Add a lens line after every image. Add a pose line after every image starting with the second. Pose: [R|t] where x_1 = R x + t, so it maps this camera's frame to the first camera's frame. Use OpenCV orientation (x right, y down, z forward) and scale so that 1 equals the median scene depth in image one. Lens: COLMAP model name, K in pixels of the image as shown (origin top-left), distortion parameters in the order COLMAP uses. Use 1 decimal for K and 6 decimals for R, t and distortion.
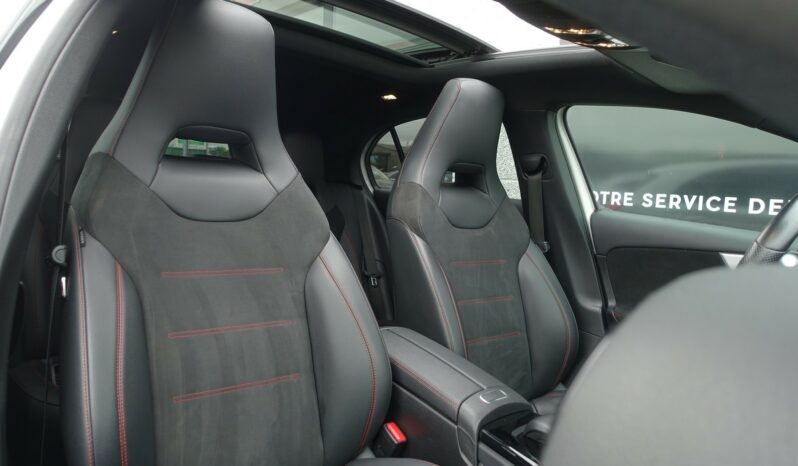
lens RADIAL K [[548.6, 0, 399.0], [0, 548.6, 233.0], [0, 0, 1]] dist [0.003879, 0.001359]
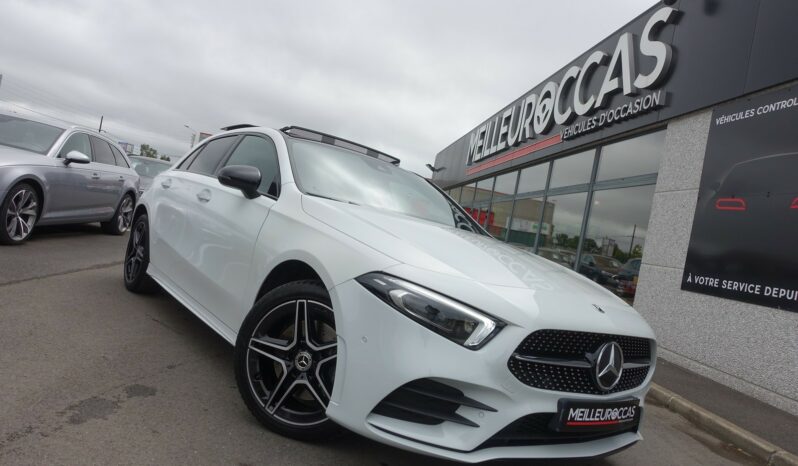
lens RADIAL K [[548.6, 0, 399.0], [0, 548.6, 233.0], [0, 0, 1]] dist [0.003879, 0.001359]
pose [[0.818342, 0.096552, -0.566563, 1.196083], [-0.186456, 0.977070, -0.102807, 0.304570], [0.543645, 0.189770, 0.817580, -1.981703]]
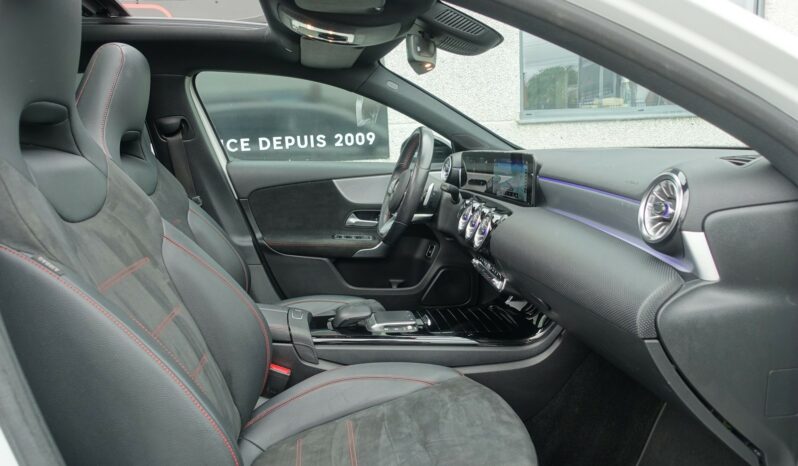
lens RADIAL K [[548.6, 0, 399.0], [0, 548.6, 233.0], [0, 0, 1]] dist [0.003879, 0.001359]
pose [[0.567229, -0.231398, 0.790384, -0.390194], [0.150857, 0.972671, 0.176501, -0.045652], [-0.809626, 0.019118, 0.586635, 0.029489]]
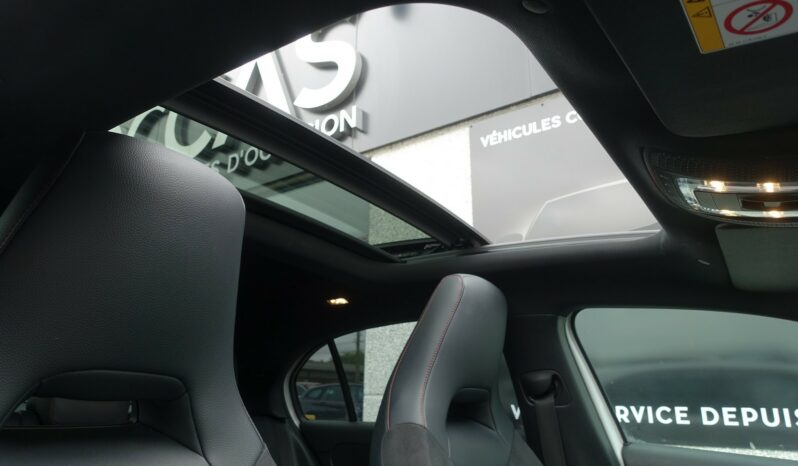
lens RADIAL K [[560.1, 0, 399.0], [0, 560.1, 233.0], [0, 0, 1]] dist [-0.001122, -0.000740]
pose [[0.976983, 0.018926, 0.212478, -0.118731], [0.059657, 0.932071, -0.357329, -0.054904], [-0.204807, 0.361780, 0.909488, 0.253348]]
